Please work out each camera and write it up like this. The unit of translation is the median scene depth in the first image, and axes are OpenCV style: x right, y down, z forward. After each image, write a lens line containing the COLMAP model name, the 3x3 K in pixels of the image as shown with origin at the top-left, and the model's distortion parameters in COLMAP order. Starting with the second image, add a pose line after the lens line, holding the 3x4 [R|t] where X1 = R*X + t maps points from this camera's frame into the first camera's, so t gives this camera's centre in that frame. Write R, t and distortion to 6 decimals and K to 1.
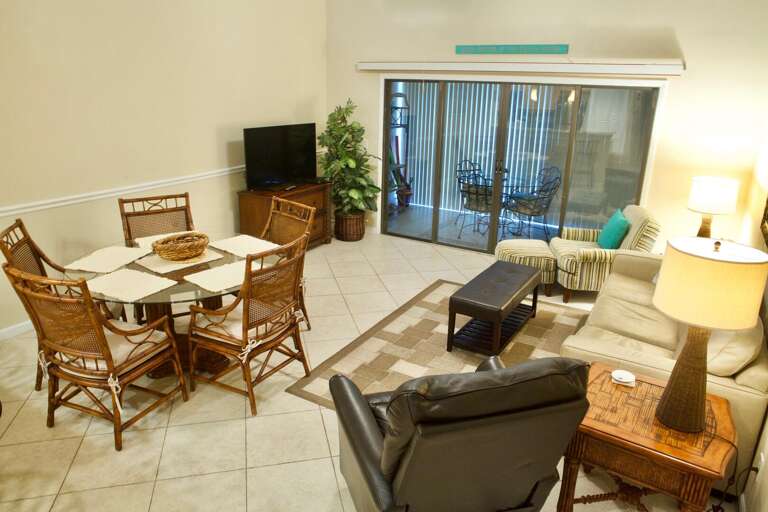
lens RADIAL K [[529.2, 0, 384.0], [0, 529.2, 256.0], [0, 0, 1]] dist [-0.000933, 0.000787]
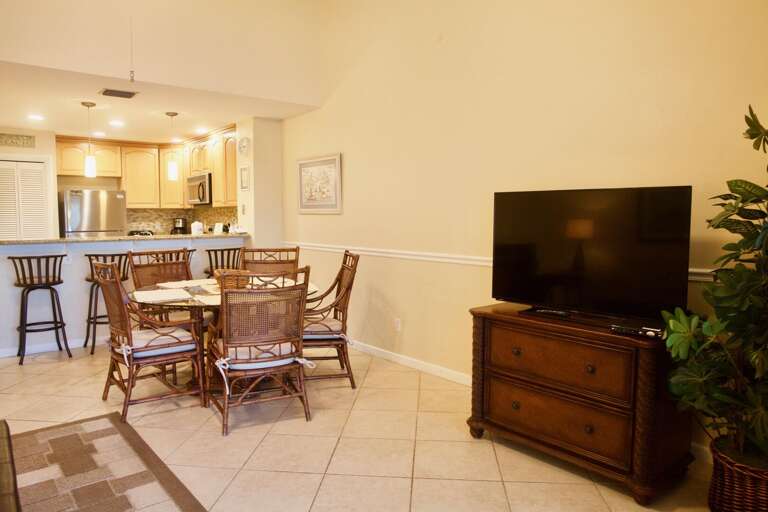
lens RADIAL K [[529.2, 0, 384.0], [0, 529.2, 256.0], [0, 0, 1]] dist [-0.000933, 0.000787]
pose [[-0.345149, 0.058972, -0.936693, 0.478989], [-0.296041, 0.940235, 0.168280, -0.294703], [0.890635, 0.335382, -0.307063, 1.380891]]
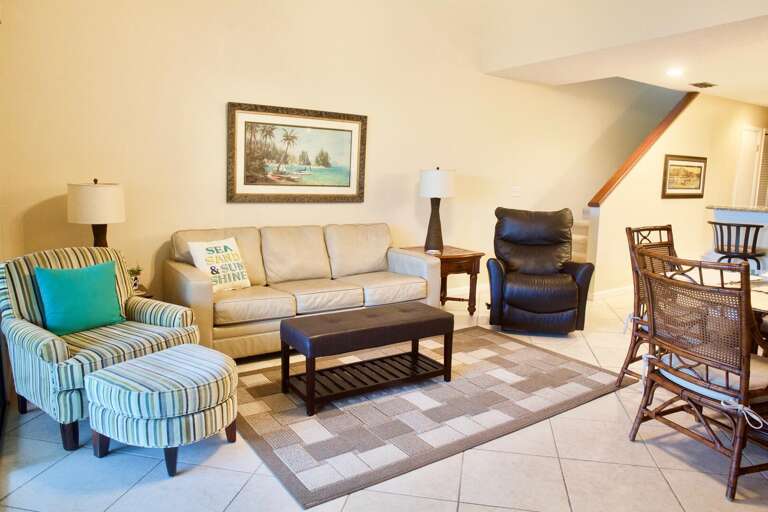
lens RADIAL K [[529.2, 0, 384.0], [0, 529.2, 256.0], [0, 0, 1]] dist [-0.000933, 0.000787]
pose [[-0.903075, -0.090909, 0.419751, -0.121418], [0.106794, 0.899113, 0.424489, -0.366316], [-0.415993, 0.428172, -0.802258, 1.579538]]
